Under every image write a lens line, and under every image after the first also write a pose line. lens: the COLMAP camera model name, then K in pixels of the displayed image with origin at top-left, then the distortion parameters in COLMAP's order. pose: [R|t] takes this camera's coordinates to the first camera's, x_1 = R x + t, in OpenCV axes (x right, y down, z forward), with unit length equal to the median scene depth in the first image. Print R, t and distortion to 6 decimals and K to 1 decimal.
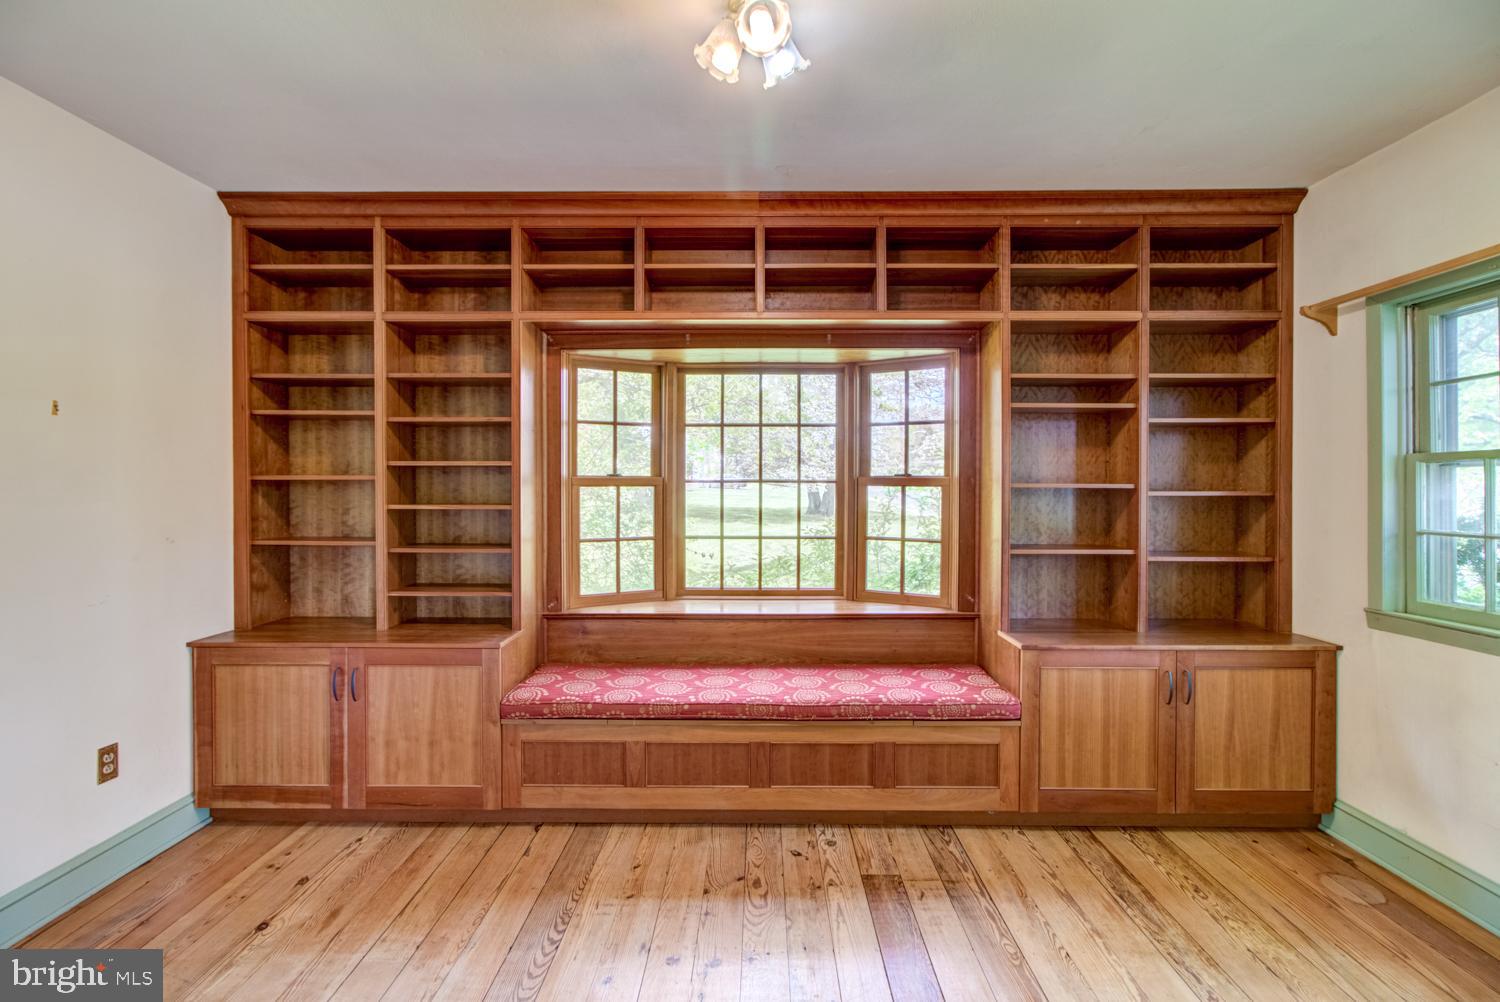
lens RADIAL K [[687.6, 0, 749.4], [0, 687.6, 484.3], [0, 0, 1]] dist [-0.022892, 0.017338]
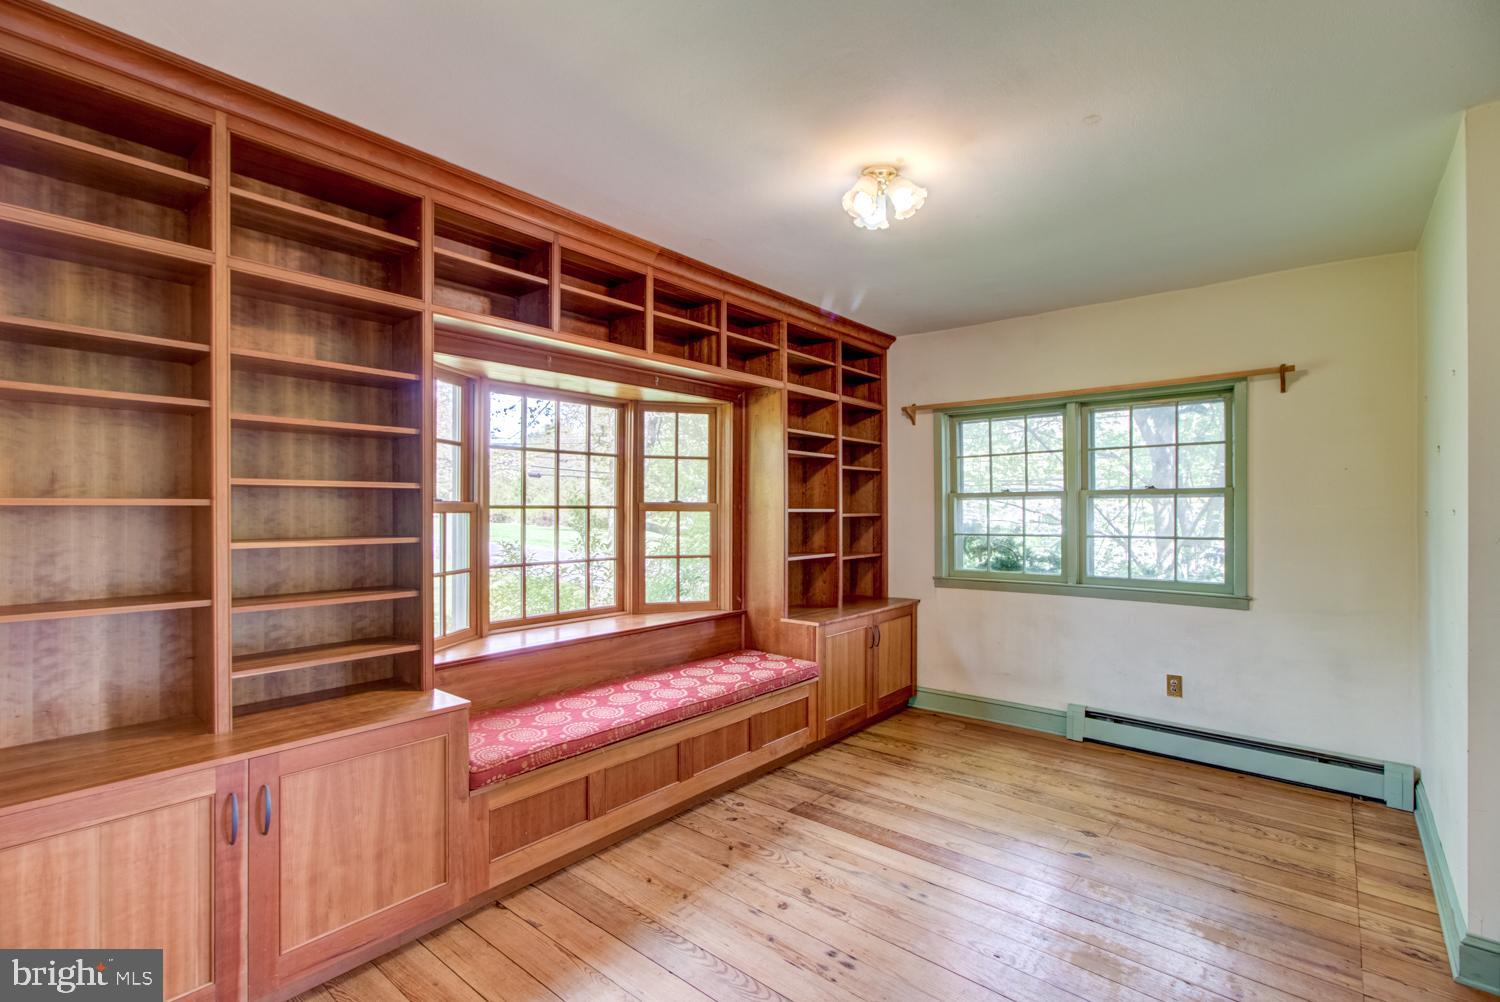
lens RADIAL K [[689.0, 0, 742.5], [0, 689.0, 500.0], [0, 0, 1]] dist [-0.019420, 0.009219]
pose [[0.636662, 0.007095, 0.771110, -0.755000], [0.004144, 0.999912, -0.012621, -0.001294], [-0.771132, 0.011231, 0.636577, 0.194435]]
